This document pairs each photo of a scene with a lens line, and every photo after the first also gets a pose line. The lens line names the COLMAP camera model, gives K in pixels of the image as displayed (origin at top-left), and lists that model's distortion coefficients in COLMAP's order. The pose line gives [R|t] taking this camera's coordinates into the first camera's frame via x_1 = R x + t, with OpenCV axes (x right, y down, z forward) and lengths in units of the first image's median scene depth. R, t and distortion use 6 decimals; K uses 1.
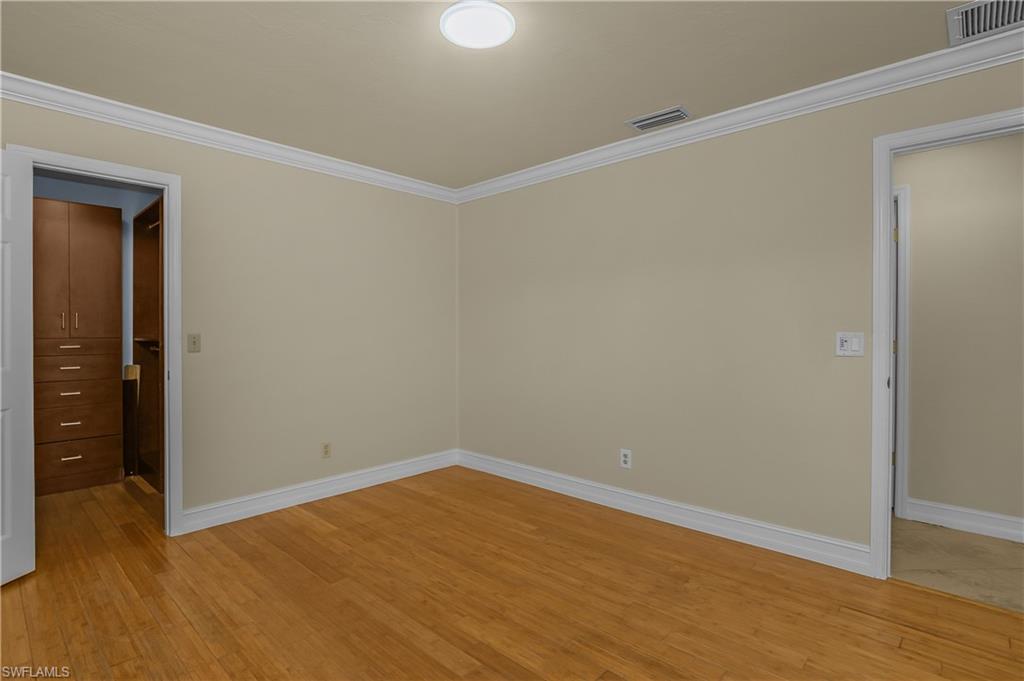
lens RADIAL K [[510.4, 0, 512.0], [0, 510.4, 340.5], [0, 0, 1]] dist [-0.000445, 0.000166]
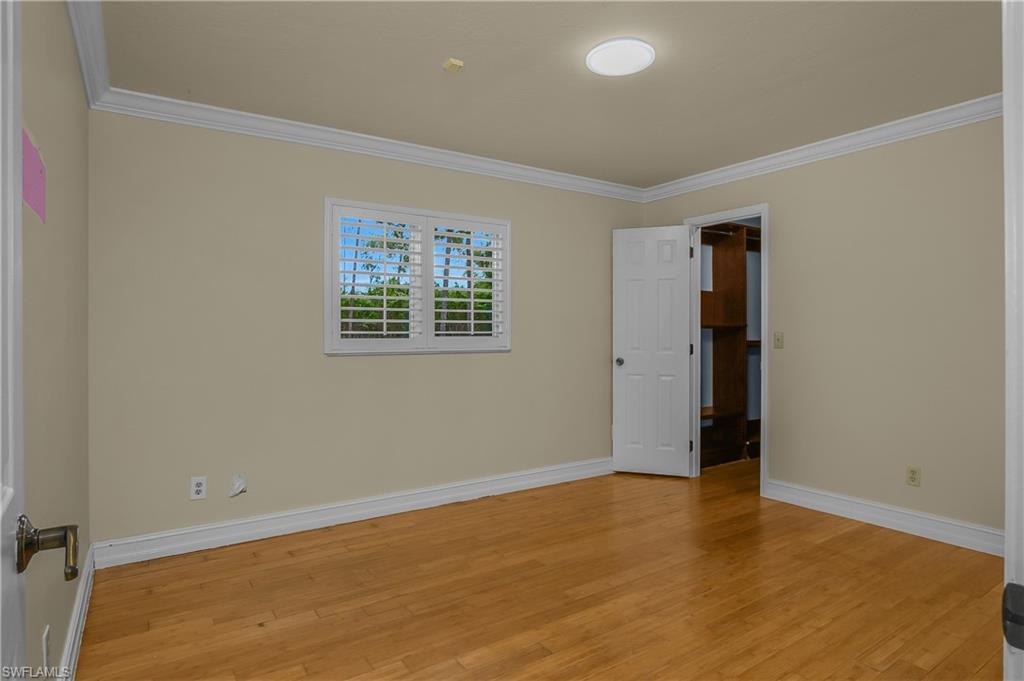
lens RADIAL K [[570.8, 0, 512.0], [0, 570.8, 340.5], [0, 0, 1]] dist [0.000596, 0.000145]
pose [[-0.235503, 0.009124, -0.971831, 0.812917], [-0.016080, 0.999782, 0.013283, -0.003001], [0.971741, 0.018755, -0.235305, 0.722214]]
